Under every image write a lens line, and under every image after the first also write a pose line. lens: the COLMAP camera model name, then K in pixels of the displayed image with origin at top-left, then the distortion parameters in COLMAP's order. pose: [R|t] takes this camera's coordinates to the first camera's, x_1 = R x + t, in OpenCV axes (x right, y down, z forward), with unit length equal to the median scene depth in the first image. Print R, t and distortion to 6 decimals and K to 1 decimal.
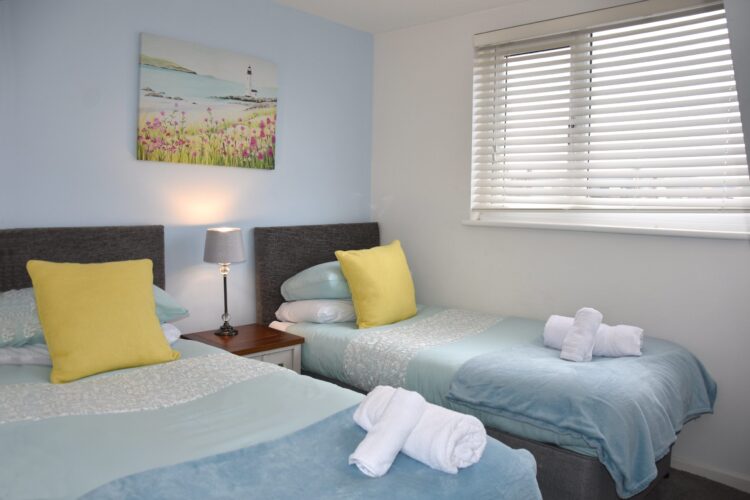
lens RADIAL K [[610.7, 0, 376.7], [0, 610.7, 248.0], [0, 0, 1]] dist [-0.009560, 0.010078]
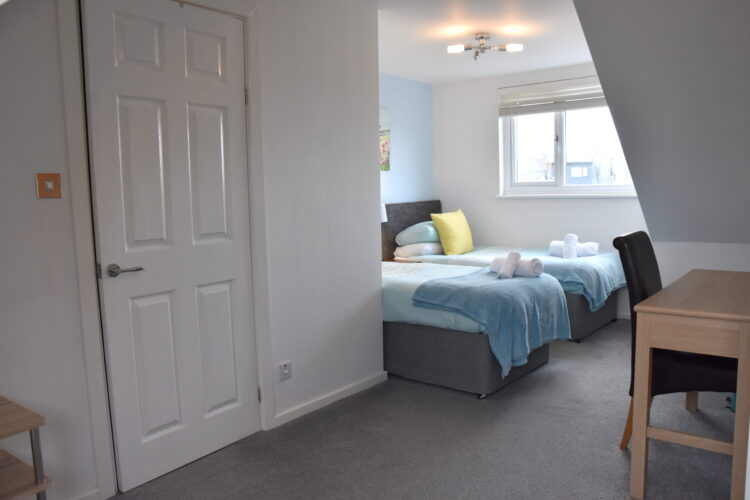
lens RADIAL K [[610.7, 0, 373.1], [0, 610.7, 251.5], [0, 0, 1]] dist [-0.009560, 0.010078]
pose [[0.997310, -0.048759, 0.054722, -0.338366], [0.047746, 0.998666, 0.019661, 0.069911], [-0.055608, -0.016995, 0.998308, -0.782861]]
